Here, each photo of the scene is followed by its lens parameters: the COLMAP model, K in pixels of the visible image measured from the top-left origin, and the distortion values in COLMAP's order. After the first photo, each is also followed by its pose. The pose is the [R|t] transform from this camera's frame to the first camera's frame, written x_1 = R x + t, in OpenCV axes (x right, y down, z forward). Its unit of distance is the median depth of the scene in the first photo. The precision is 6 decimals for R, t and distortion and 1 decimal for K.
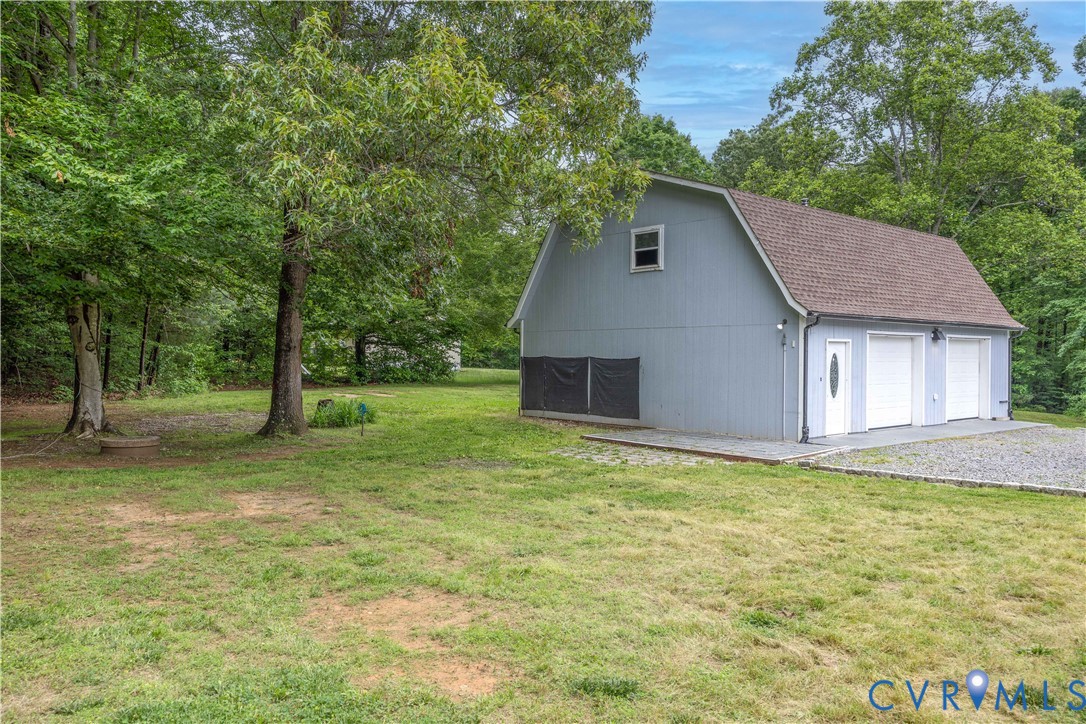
lens RADIAL K [[843.8, 0, 547.6], [0, 843.8, 361.9], [0, 0, 1]] dist [-0.010628, 0.010214]
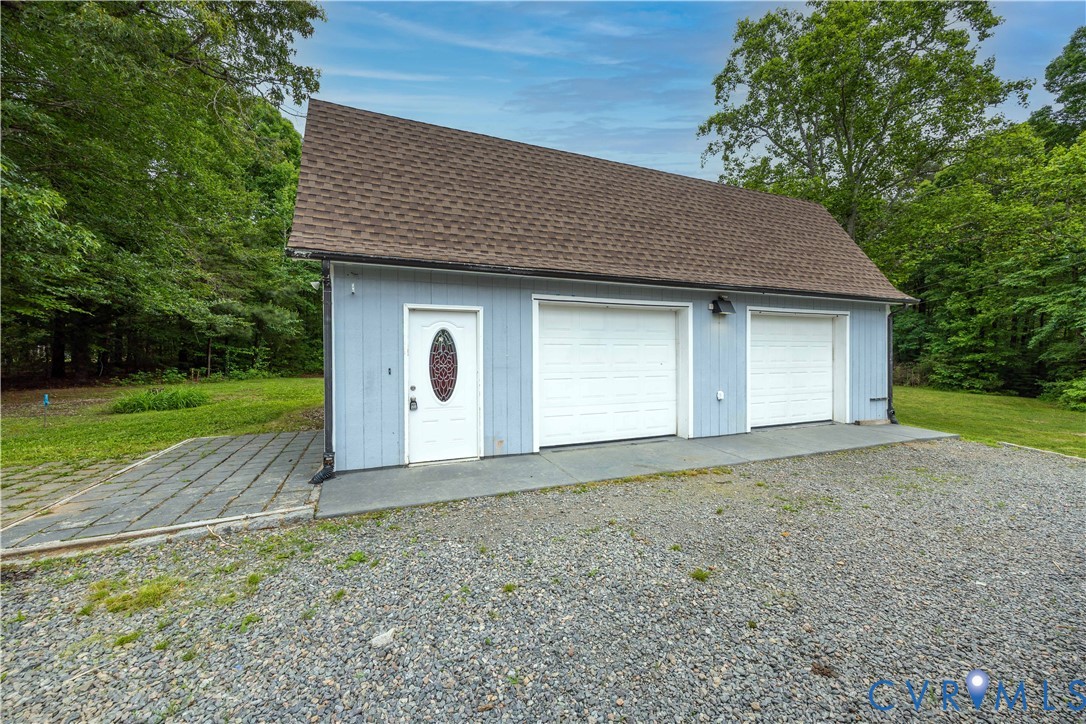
lens RADIAL K [[433.9, 0, 536.5], [0, 433.9, 358.7], [0, 0, 1]] dist [0.003368, -0.000122]
pose [[0.948064, -0.007398, -0.317993, 0.384973], [0.007097, 0.999973, -0.002105, 0.009772], [0.318000, -0.000261, 0.948091, 0.546080]]
